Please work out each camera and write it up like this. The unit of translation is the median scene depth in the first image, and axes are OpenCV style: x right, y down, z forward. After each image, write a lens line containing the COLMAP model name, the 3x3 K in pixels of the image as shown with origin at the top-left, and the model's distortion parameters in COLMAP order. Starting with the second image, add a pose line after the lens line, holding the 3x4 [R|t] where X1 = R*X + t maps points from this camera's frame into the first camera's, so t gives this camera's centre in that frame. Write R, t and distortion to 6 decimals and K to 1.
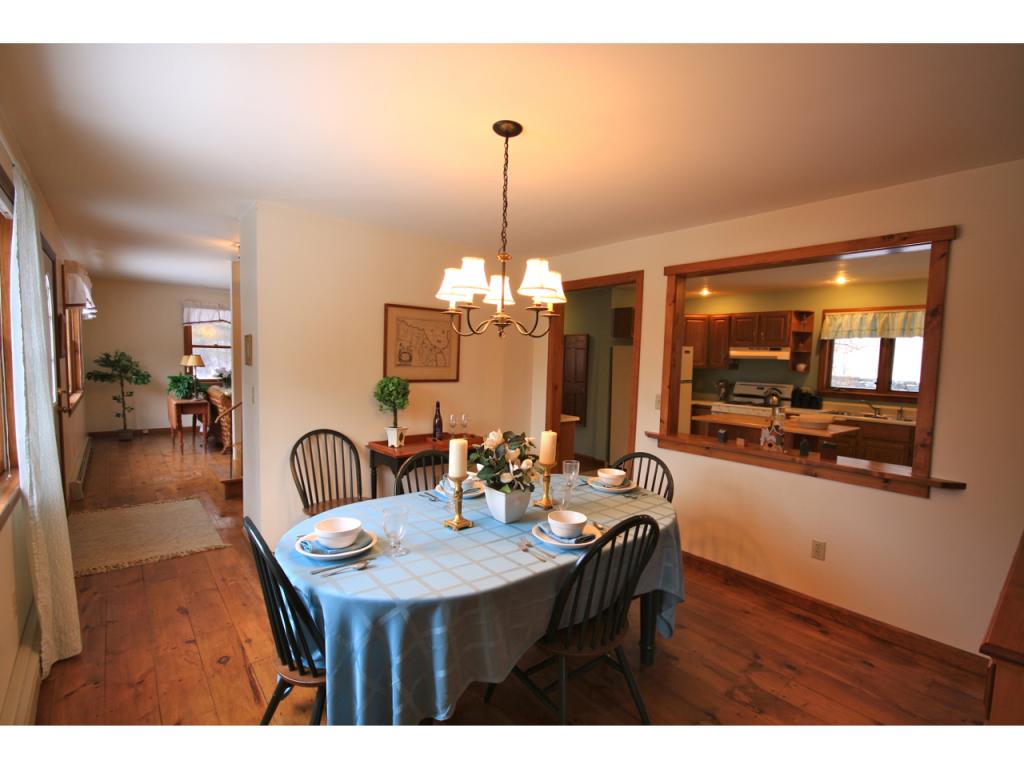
lens RADIAL K [[460.2, 0, 549.2], [0, 460.2, 384.5], [0, 0, 1]] dist [-0.026703, -0.000021]
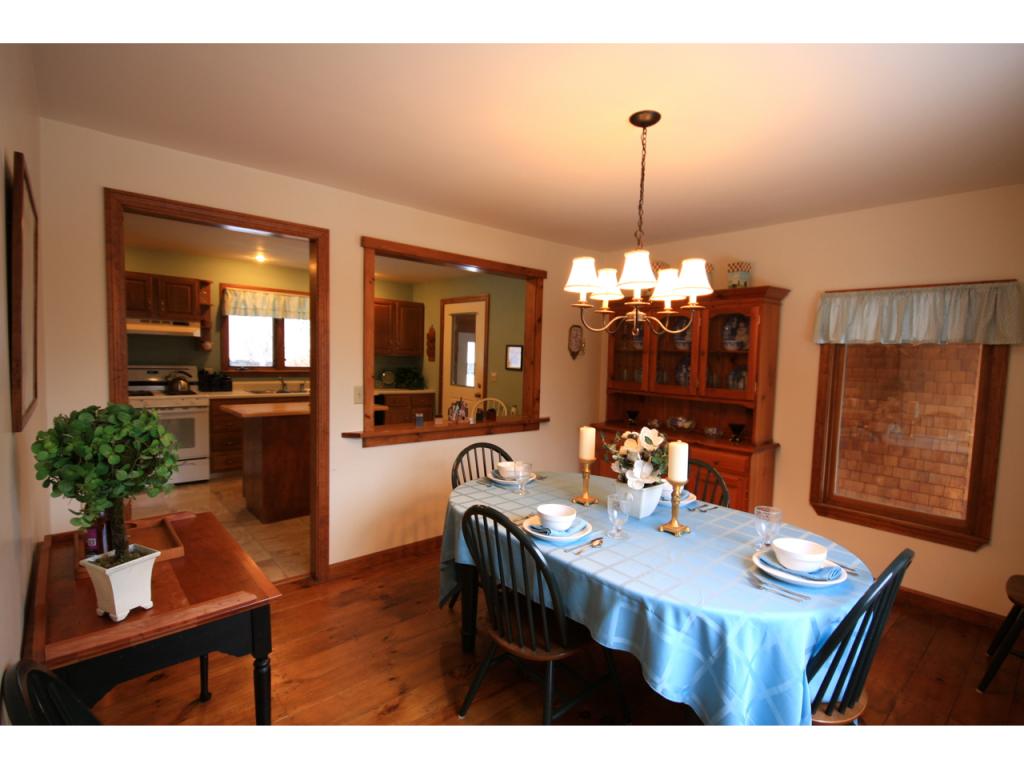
lens RADIAL K [[479.5, 0, 512.7], [0, 479.5, 388.7], [0, 0, 1]] dist [-0.000476, -0.000102]
pose [[0.025491, -0.094158, 0.995231, -0.414472], [0.021137, 0.995383, 0.093631, -0.033232], [-0.999452, 0.018649, 0.027363, 0.445127]]
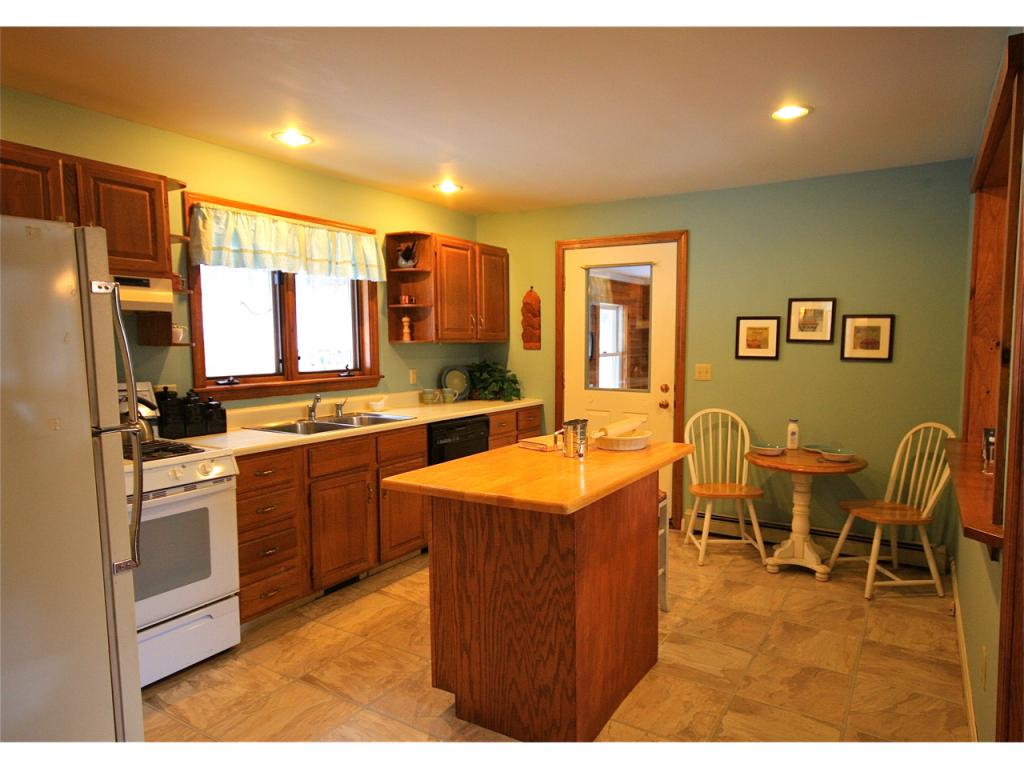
lens RADIAL K [[614.4, 0, 555.7], [0, 614.4, 392.1], [0, 0, 1]] dist [0.001518, 0.000502]
pose [[-0.275171, -0.112938, 0.954739, -0.040560], [0.042805, 0.990652, 0.129524, -0.048234], [-0.960442, 0.076509, -0.267765, 0.959669]]
